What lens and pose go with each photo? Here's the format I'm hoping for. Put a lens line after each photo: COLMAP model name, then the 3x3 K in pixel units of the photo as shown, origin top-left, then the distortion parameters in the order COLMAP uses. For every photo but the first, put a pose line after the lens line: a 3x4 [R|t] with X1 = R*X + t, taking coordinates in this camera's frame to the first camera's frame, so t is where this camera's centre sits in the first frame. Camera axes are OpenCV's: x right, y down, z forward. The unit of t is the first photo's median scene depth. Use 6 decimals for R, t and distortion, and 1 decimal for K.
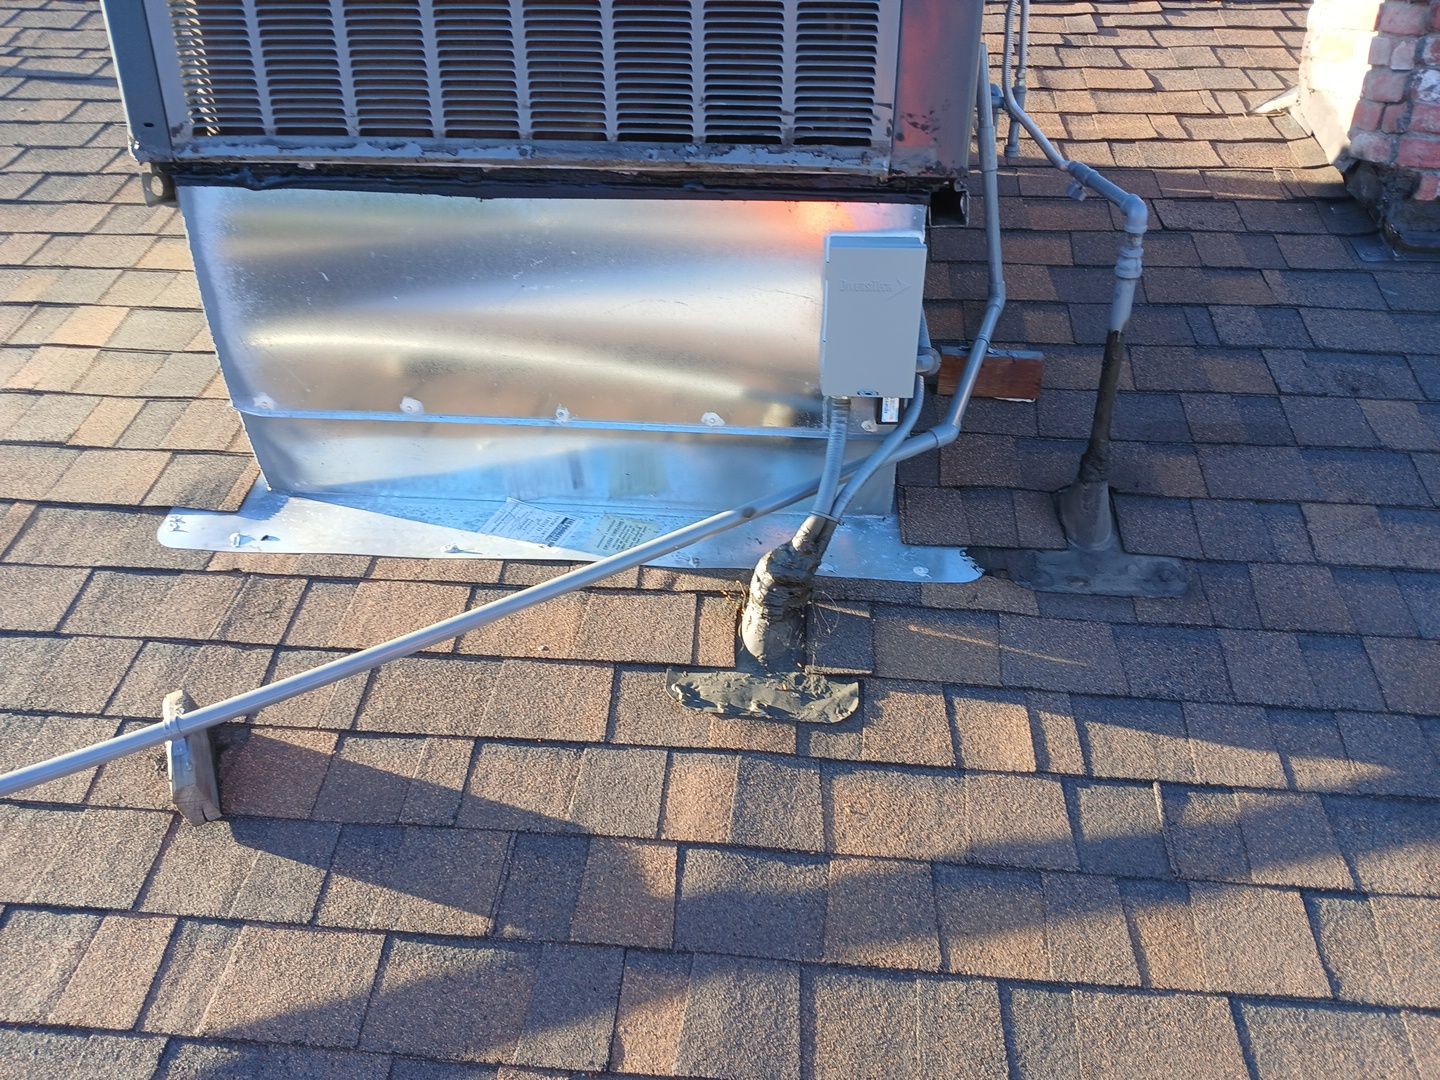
lens RADIAL K [[1116.9, 0, 750.4], [0, 1116.9, 543.8], [0, 0, 1]] dist [0.113983, -0.251806]
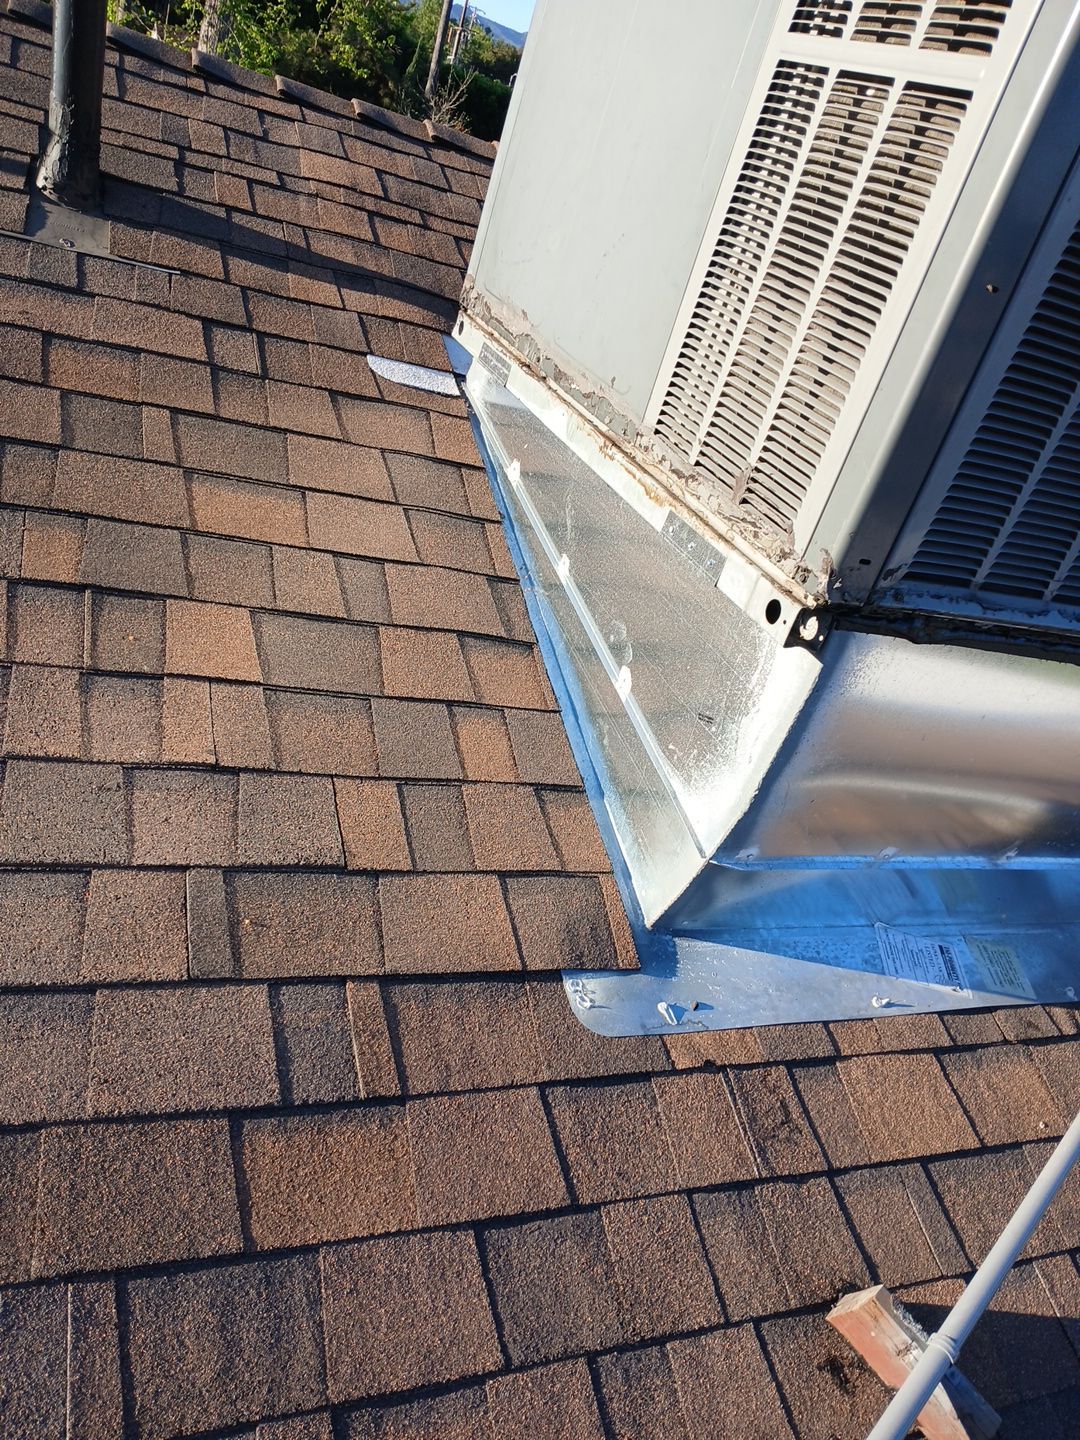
lens RADIAL K [[1116.9, 0, 540.0], [0, 1116.9, 720.0], [0, 0, 1]] dist [0.113983, -0.251806]
pose [[0.861321, 0.013145, 0.507890, -0.971586], [-0.071786, 0.992785, 0.096047, -0.288072], [-0.502963, -0.119187, 0.856050, 0.406650]]
